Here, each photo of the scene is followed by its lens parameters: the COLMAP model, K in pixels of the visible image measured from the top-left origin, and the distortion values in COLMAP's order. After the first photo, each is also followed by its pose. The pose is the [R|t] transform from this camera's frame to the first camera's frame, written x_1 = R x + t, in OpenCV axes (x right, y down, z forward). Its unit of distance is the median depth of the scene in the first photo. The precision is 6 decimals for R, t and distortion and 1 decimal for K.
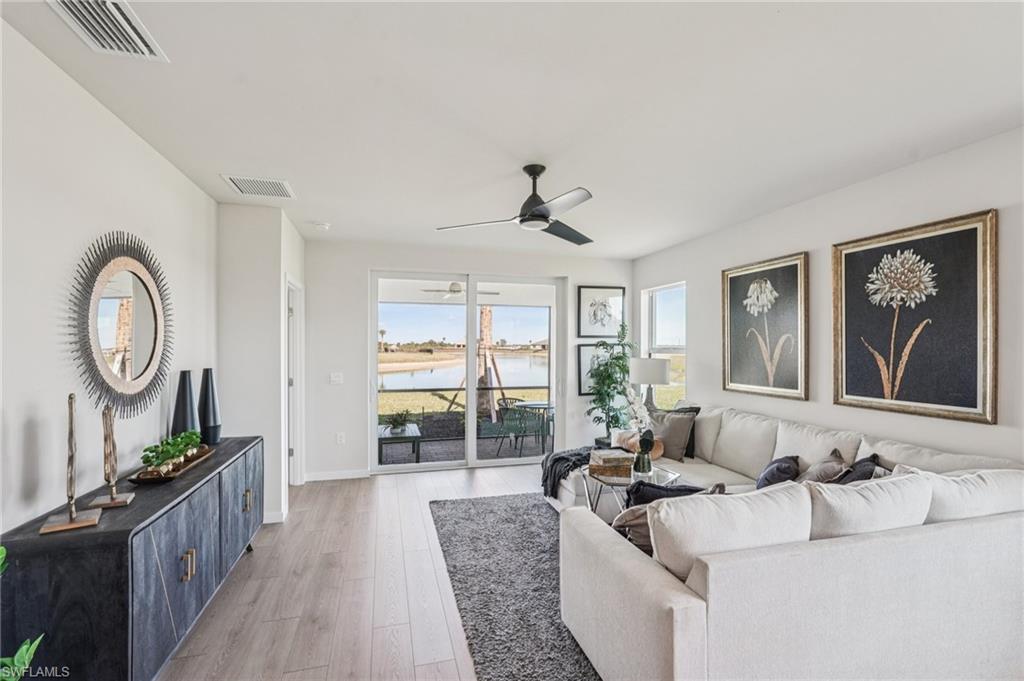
lens RADIAL K [[449.8, 0, 505.0], [0, 449.8, 342.7], [0, 0, 1]] dist [-0.001094, 0.000036]
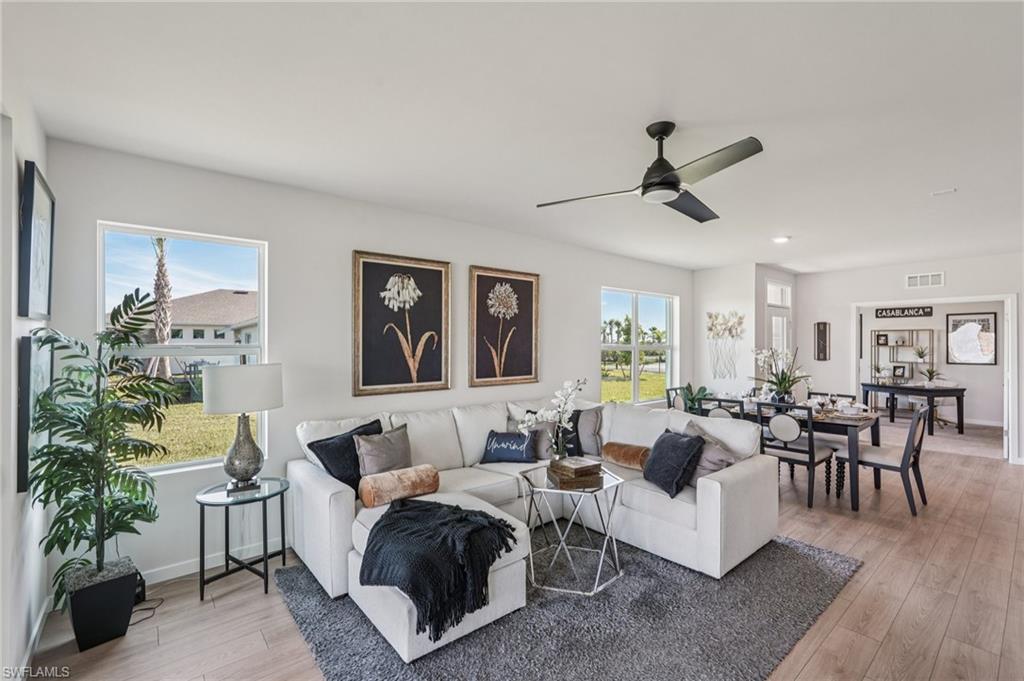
lens RADIAL K [[449.8, 0, 511.9], [0, 449.8, 340.0], [0, 0, 1]] dist [-0.001094, 0.000036]
pose [[-0.425924, 0.002367, 0.904756, -0.404405], [-0.009176, 0.999934, -0.006936, 0.006100], [-0.904713, -0.011256, -0.425874, 1.168159]]
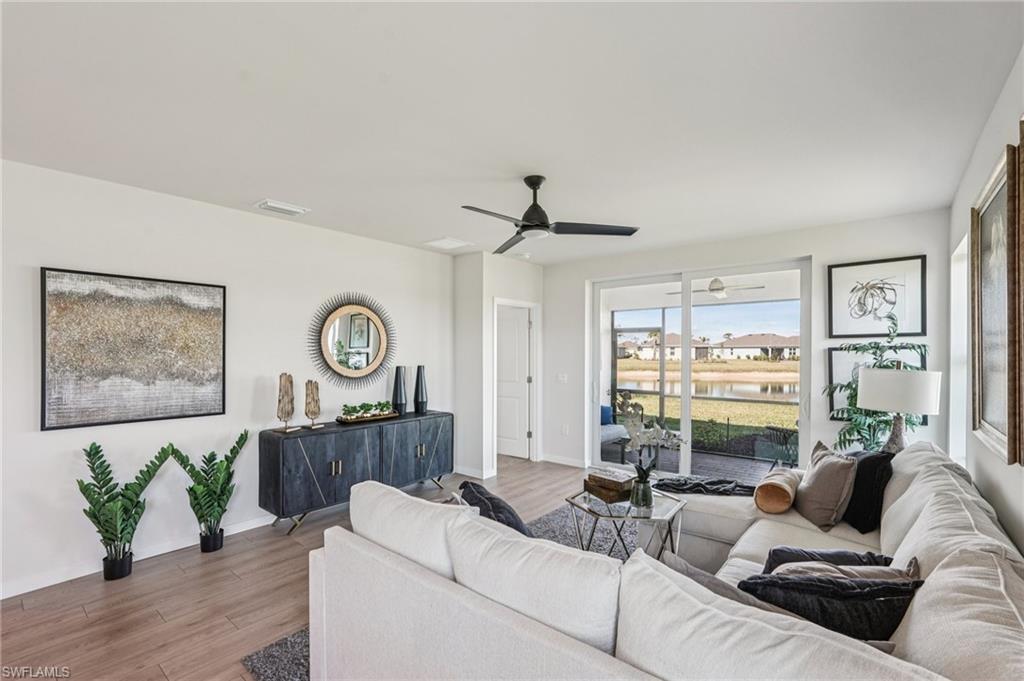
lens RADIAL K [[449.8, 0, 517.0], [0, 449.8, 351.4], [0, 0, 1]] dist [-0.001094, 0.000036]
pose [[0.582976, -0.002488, -0.812486, 0.636558], [0.008604, 0.999958, 0.003112, 0.004101], [0.812444, -0.008804, 0.582973, 0.260309]]
